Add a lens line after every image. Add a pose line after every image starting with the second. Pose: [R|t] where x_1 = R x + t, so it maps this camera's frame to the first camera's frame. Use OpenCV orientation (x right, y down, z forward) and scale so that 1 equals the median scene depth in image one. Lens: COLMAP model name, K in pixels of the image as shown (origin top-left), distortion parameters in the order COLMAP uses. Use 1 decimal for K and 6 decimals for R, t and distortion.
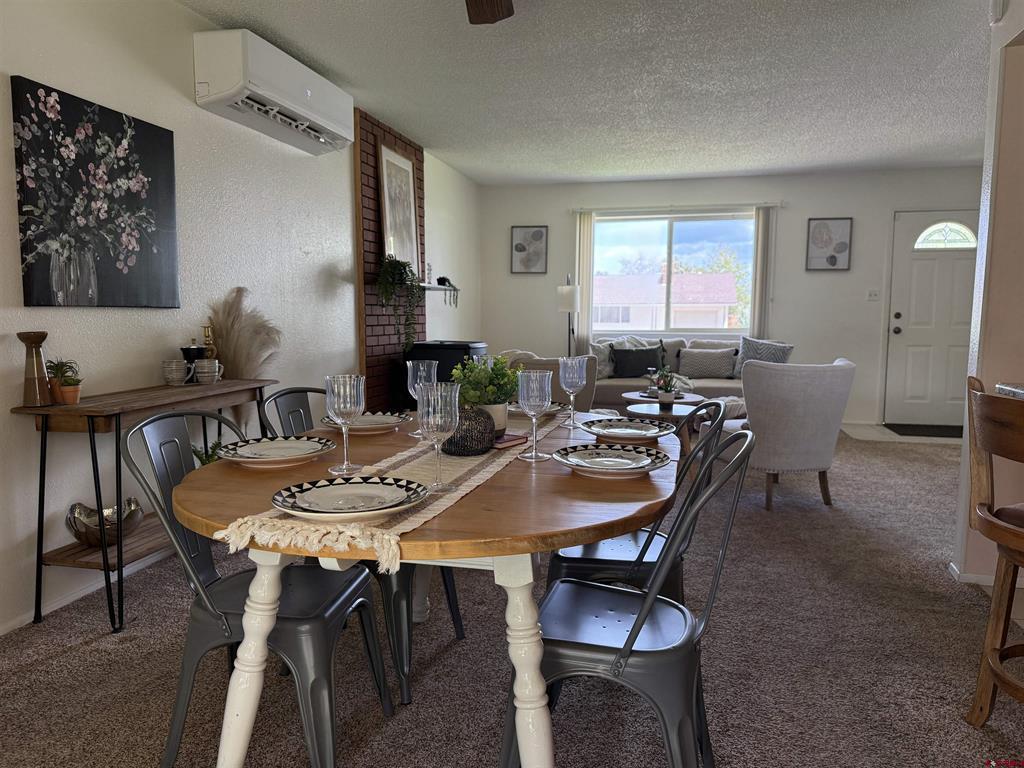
lens RADIAL K [[709.8, 0, 512.0], [0, 709.8, 384.0], [0, 0, 1]] dist [0.004310, -0.033701]
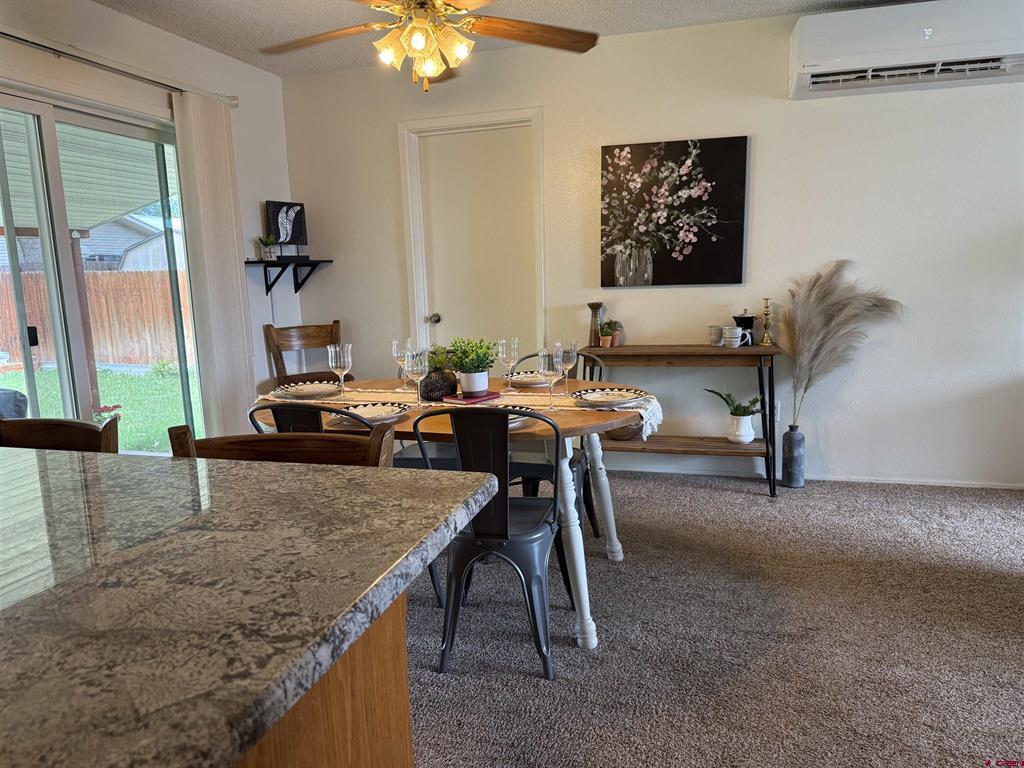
lens RADIAL K [[709.8, 0, 512.0], [0, 709.8, 384.0], [0, 0, 1]] dist [0.004310, -0.033701]
pose [[-0.047995, 0.157959, -0.986279, 0.900720], [-0.063625, 0.984928, 0.160839, -0.125240], [0.996819, 0.070472, -0.037222, 0.772316]]
